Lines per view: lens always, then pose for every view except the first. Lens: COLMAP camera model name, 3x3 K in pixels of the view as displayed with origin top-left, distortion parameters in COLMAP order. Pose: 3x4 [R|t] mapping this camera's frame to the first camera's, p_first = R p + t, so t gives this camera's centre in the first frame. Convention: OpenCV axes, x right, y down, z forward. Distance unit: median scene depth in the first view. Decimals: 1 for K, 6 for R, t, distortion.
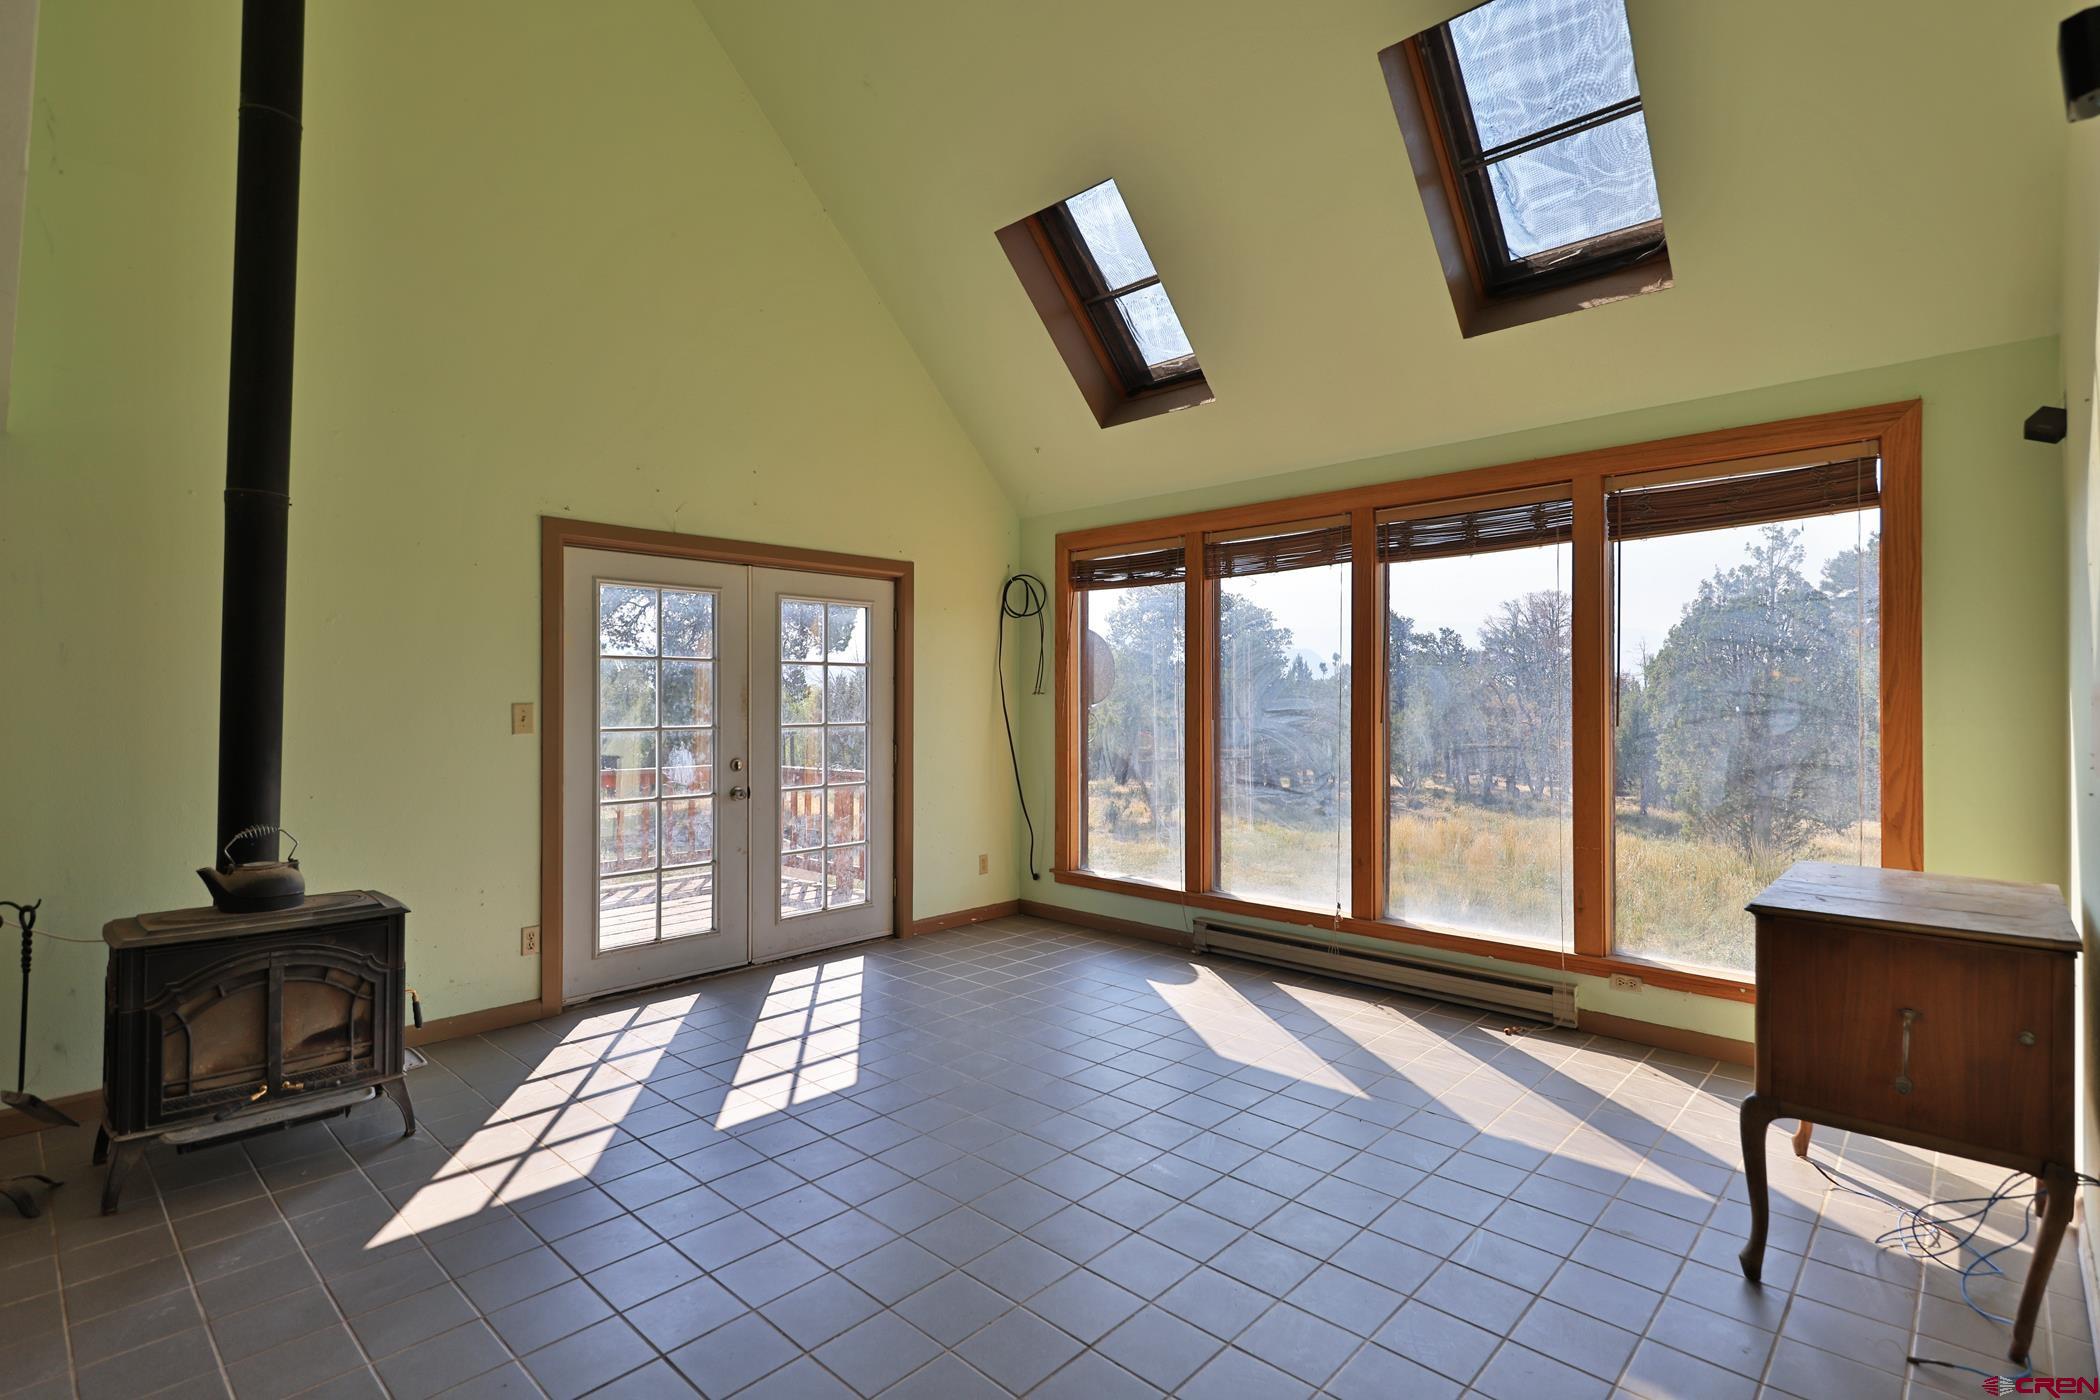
lens RADIAL K [[993.5, 0, 1050.0], [0, 993.5, 700.0], [0, 0, 1]] dist [0.000945, -0.000351]
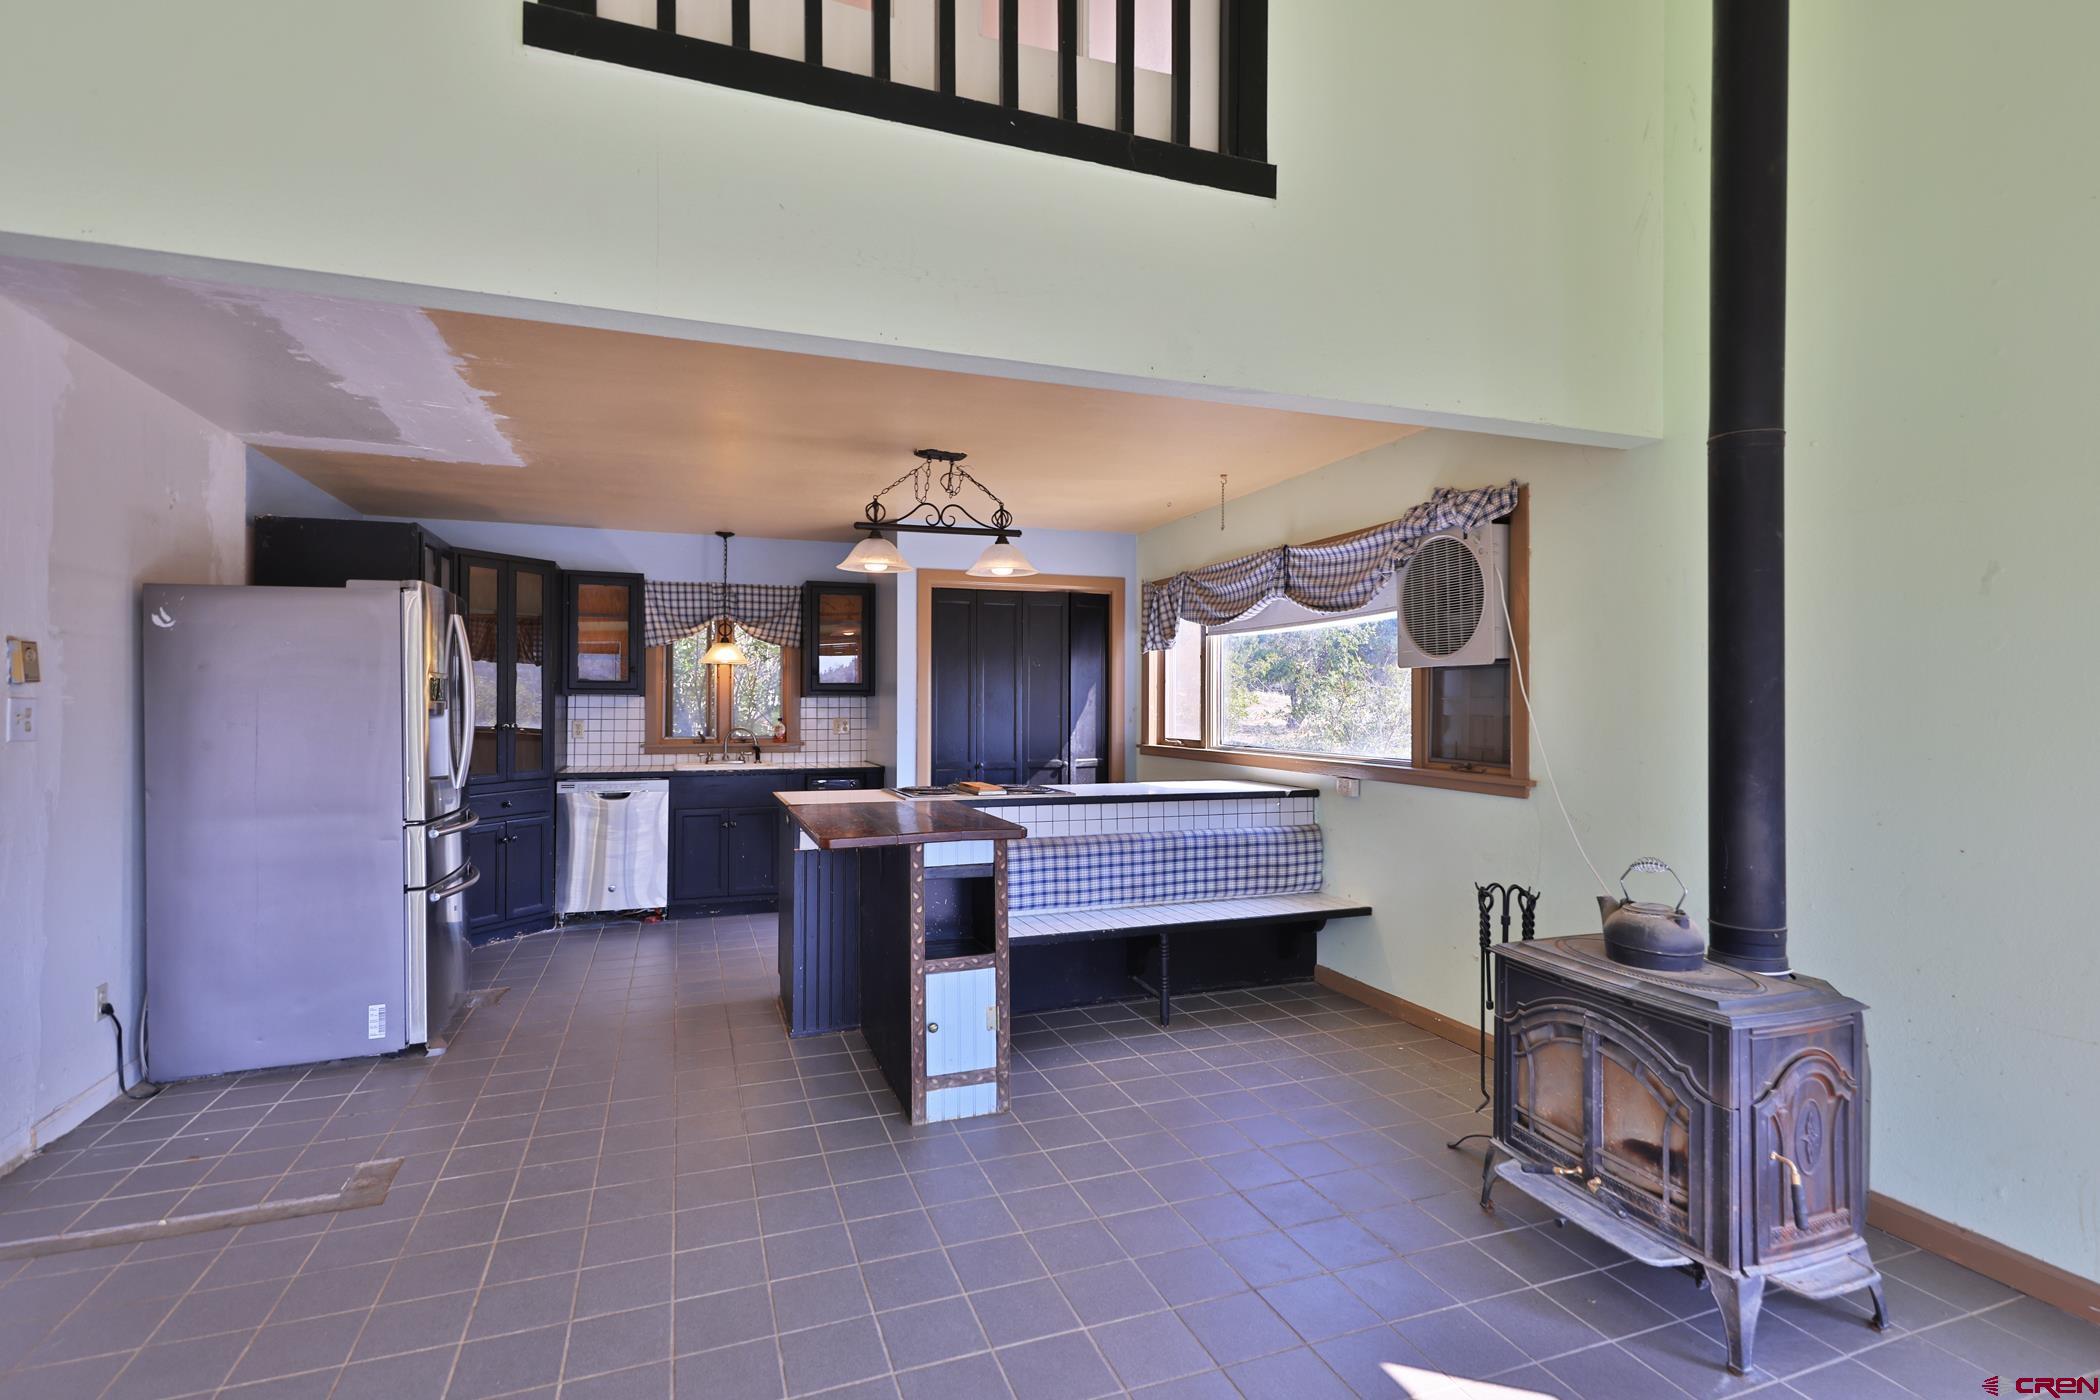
lens RADIAL K [[993.5, 0, 1050.0], [0, 993.5, 700.0], [0, 0, 1]] dist [0.000945, -0.000351]
pose [[-0.446097, -0.001169, -0.894984, 0.022741], [-0.001017, 0.999999, -0.000800, -0.000262], [0.894984, 0.000553, -0.446098, 0.141828]]
